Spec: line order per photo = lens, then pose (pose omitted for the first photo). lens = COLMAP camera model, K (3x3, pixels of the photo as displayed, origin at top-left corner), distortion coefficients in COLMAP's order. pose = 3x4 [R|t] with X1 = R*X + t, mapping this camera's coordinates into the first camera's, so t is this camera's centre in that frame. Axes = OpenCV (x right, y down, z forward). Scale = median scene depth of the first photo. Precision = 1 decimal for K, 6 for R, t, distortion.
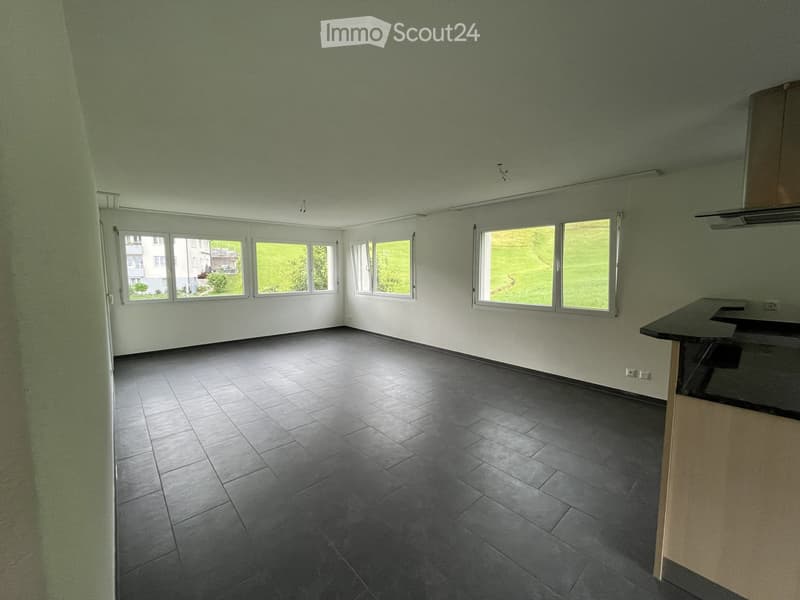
lens RADIAL K [[321.3, 0, 399.6], [0, 321.3, 297.9], [0, 0, 1]] dist [-0.002627, 0.000381]
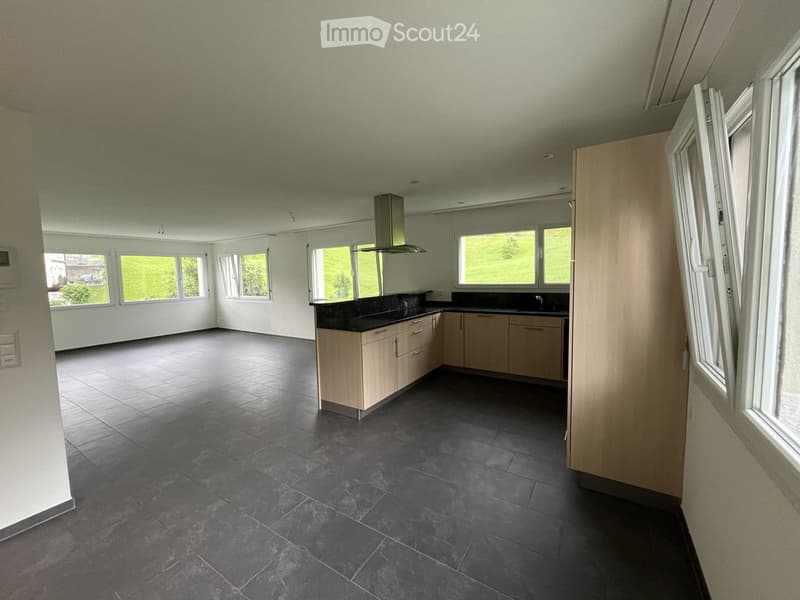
lens RADIAL K [[321.3, 0, 401.0], [0, 321.3, 301.6], [0, 0, 1]] dist [-0.002627, 0.000381]
pose [[0.961442, -0.043273, 0.271582, 0.165866], [0.044286, 0.999016, 0.002399, 0.024590], [-0.271418, 0.009721, 0.962412, -0.307508]]
